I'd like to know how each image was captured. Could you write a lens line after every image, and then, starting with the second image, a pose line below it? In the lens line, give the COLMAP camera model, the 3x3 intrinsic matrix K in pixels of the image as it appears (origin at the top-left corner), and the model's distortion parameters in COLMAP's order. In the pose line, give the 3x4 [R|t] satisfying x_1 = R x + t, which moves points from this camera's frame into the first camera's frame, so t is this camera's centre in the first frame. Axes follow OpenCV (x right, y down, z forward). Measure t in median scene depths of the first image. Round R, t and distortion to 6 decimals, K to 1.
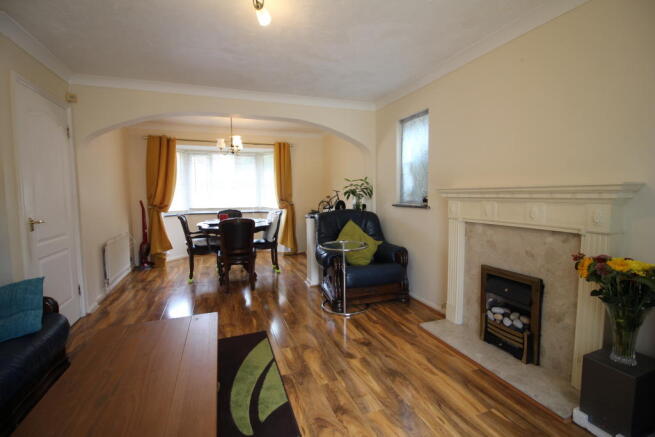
lens RADIAL K [[305.8, 0, 331.1], [0, 305.8, 213.9], [0, 0, 1]] dist [-0.005835, -0.004828]
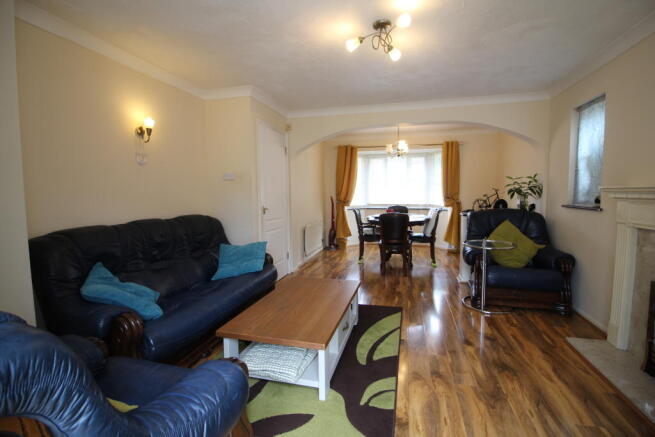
lens RADIAL K [[305.8, 0, 331.3], [0, 305.8, 216.3], [0, 0, 1]] dist [-0.005835, -0.004828]
pose [[0.823733, 0.050275, -0.564745, 0.186954], [-0.041418, 0.998735, 0.028498, 0.005016], [0.565464, -0.000085, 0.824773, -0.121828]]
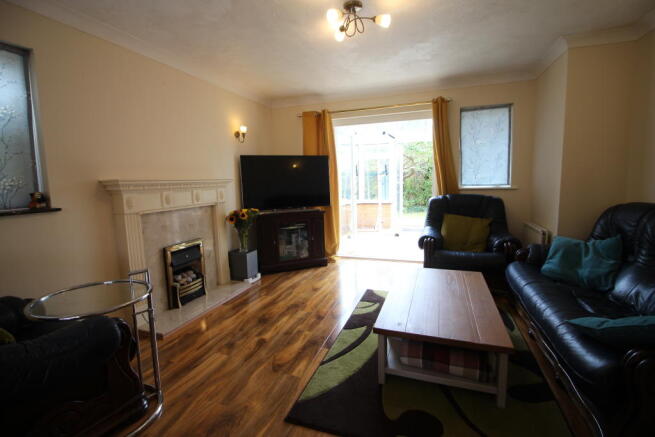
lens RADIAL K [[305.8, 0, 329.5], [0, 305.8, 215.7], [0, 0, 1]] dist [-0.005835, -0.004828]
pose [[-0.772267, -0.043795, 0.633787, -0.555322], [0.075708, 0.984168, 0.160257, -0.069575], [-0.630771, 0.171744, -0.756724, 1.168333]]
